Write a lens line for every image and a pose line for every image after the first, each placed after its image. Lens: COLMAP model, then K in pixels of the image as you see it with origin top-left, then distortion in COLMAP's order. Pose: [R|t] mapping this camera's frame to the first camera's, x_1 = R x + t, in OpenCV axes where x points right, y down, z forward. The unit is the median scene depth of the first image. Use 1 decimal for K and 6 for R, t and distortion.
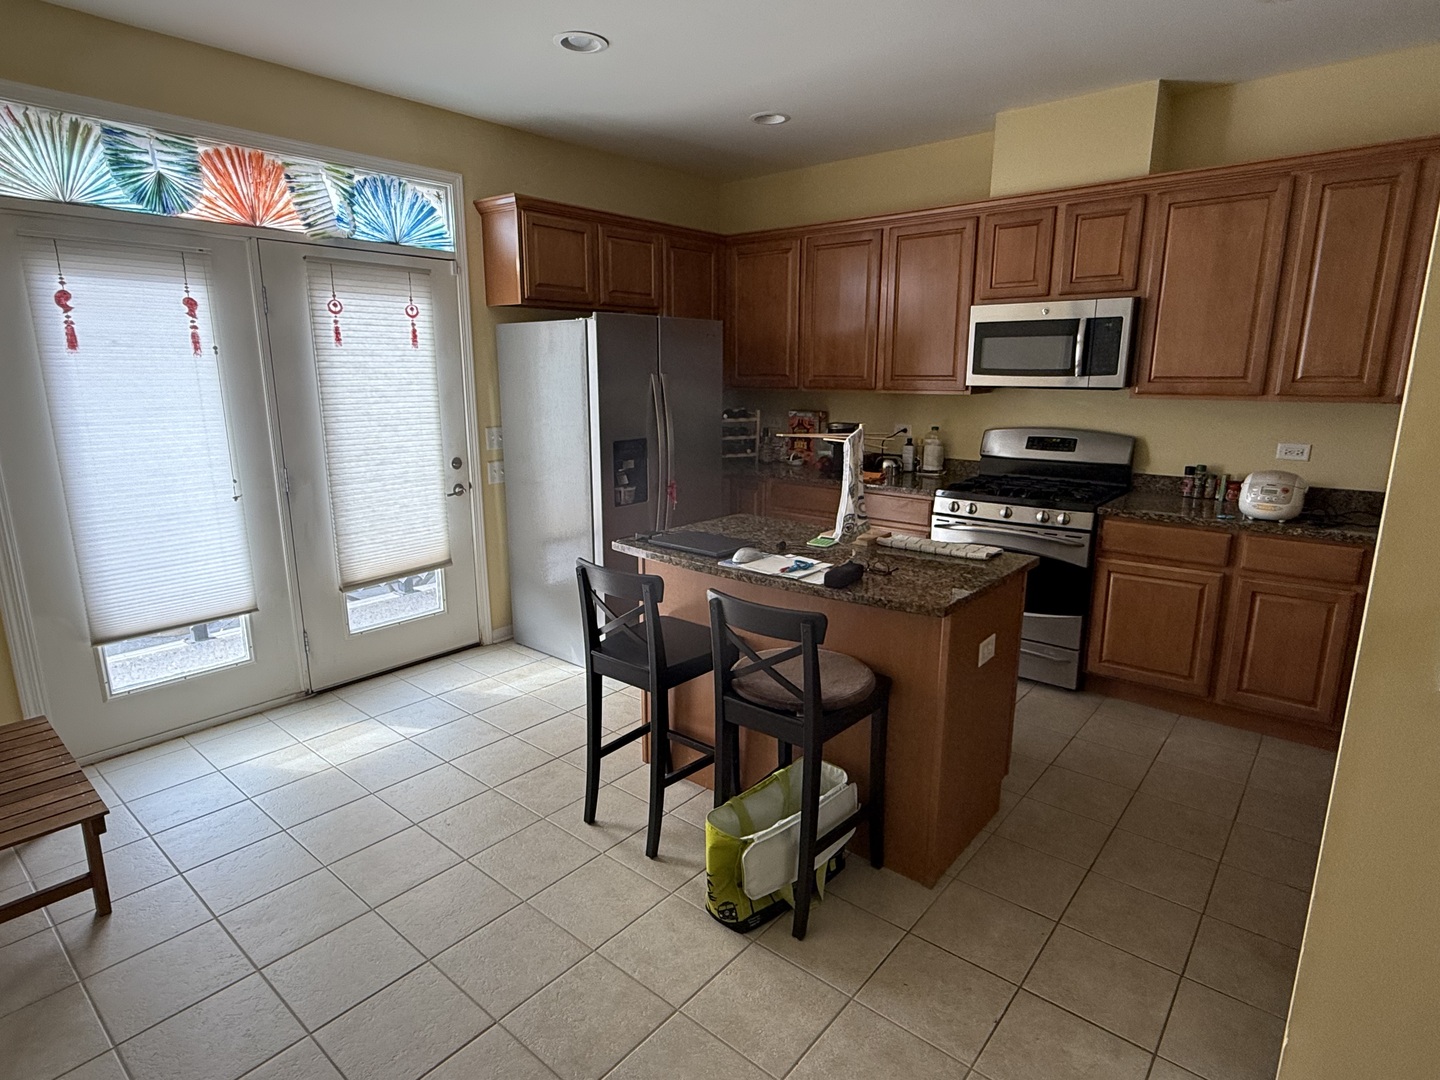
lens RADIAL K [[771.0, 0, 720.0], [0, 771.0, 540.0], [0, 0, 1]] dist [-0.002314, -0.000357]
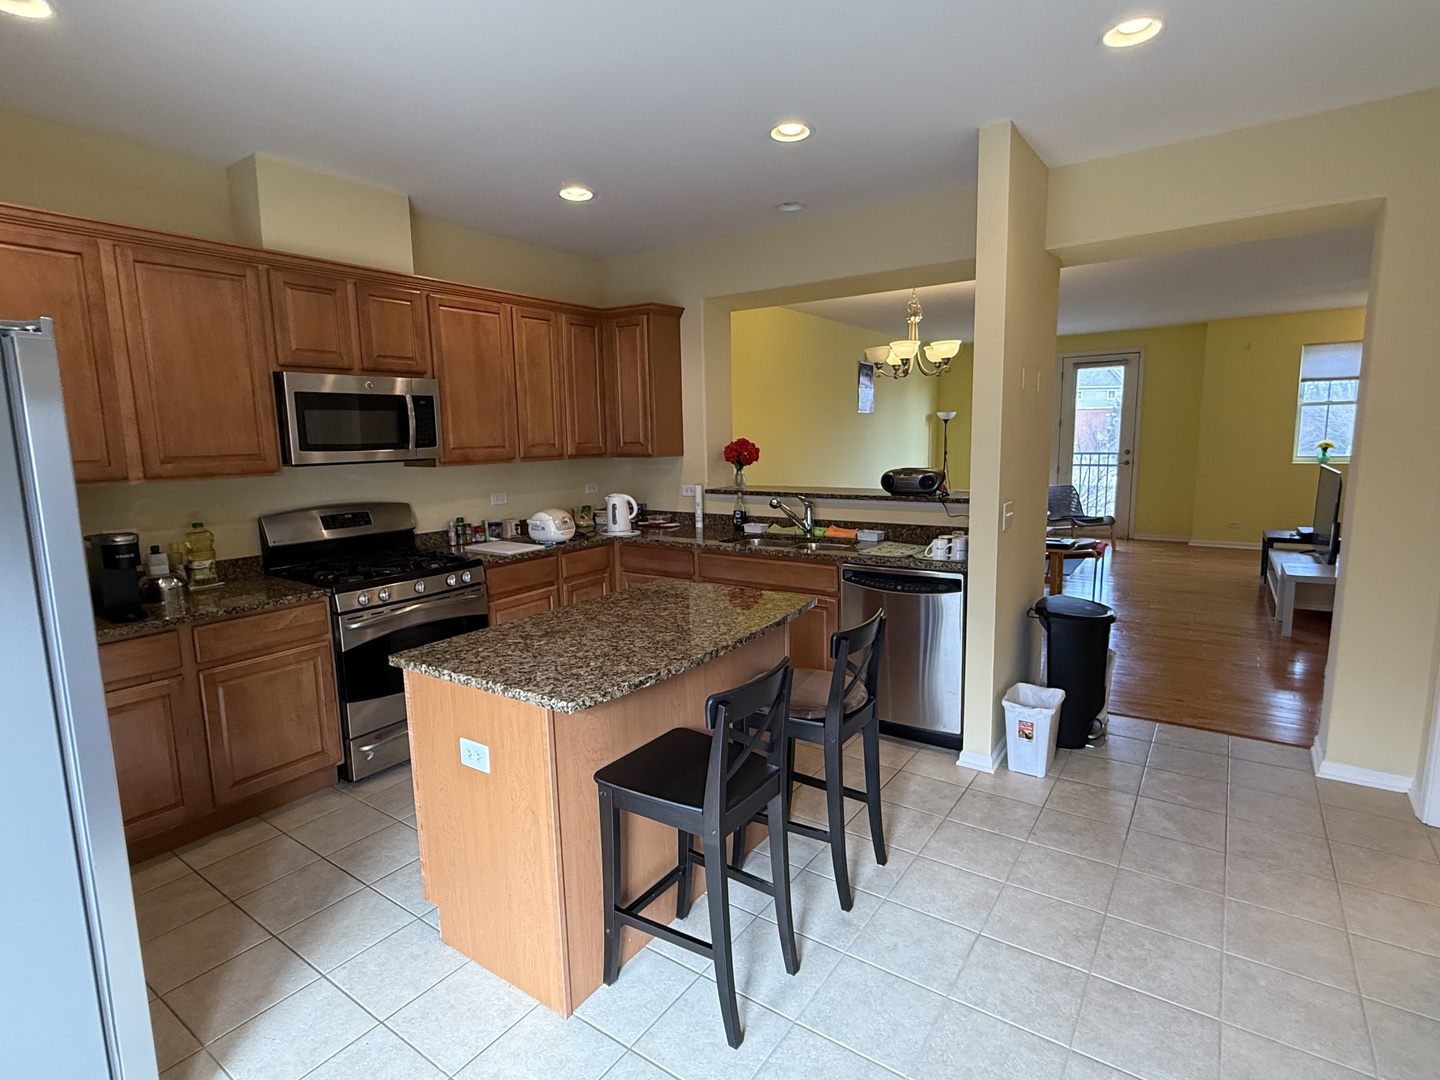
lens RADIAL K [[735.0, 0, 720.0], [0, 735.0, 540.0], [0, 0, 1]] dist [0.000786, -0.000027]
pose [[-0.088672, -0.142450, 0.985822, -0.577947], [0.230746, 0.959860, 0.159454, -0.155092], [-0.968965, 0.241613, -0.052243, 0.666840]]
